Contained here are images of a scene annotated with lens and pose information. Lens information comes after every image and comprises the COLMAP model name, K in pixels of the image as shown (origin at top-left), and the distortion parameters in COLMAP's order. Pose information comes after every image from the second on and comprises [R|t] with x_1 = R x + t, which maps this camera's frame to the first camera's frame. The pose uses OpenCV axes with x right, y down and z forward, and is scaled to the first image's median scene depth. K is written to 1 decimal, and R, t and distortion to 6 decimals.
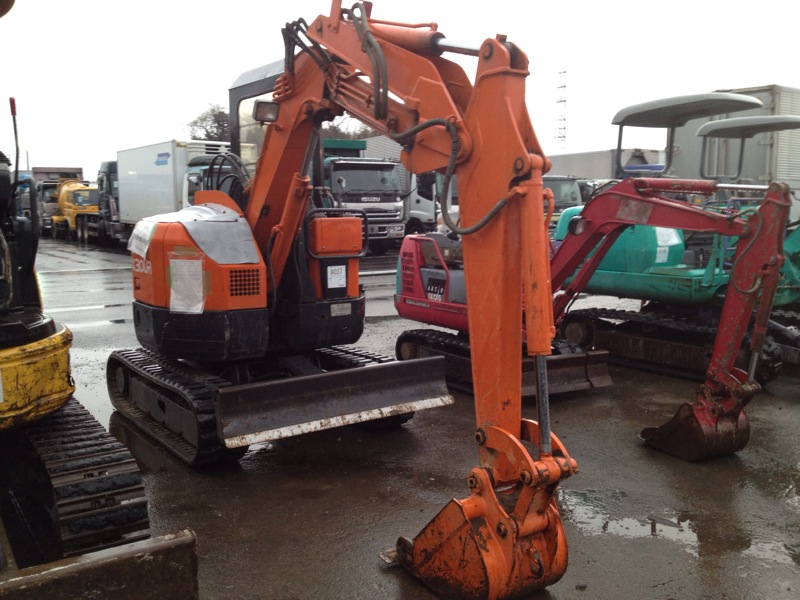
lens RADIAL K [[746.8, 0, 400.0], [0, 746.8, 300.0], [0, 0, 1]] dist [0.000367, -0.004620]
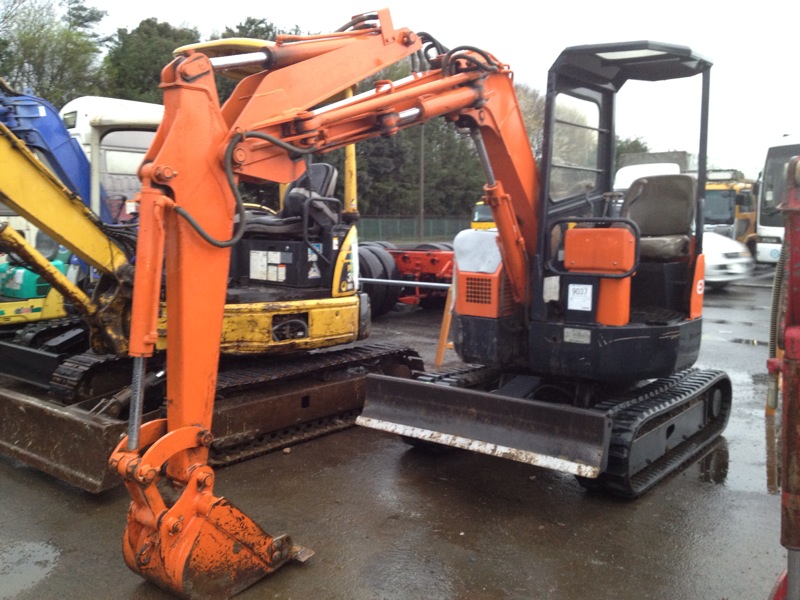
lens RADIAL K [[746.8, 0, 400.0], [0, 746.8, 300.0], [0, 0, 1]] dist [0.000367, -0.004620]
pose [[0.250714, 0.098159, -0.963072, 0.754659], [-0.116392, 0.990686, 0.070673, -0.070718], [0.961039, 0.094375, 0.259804, 0.631206]]
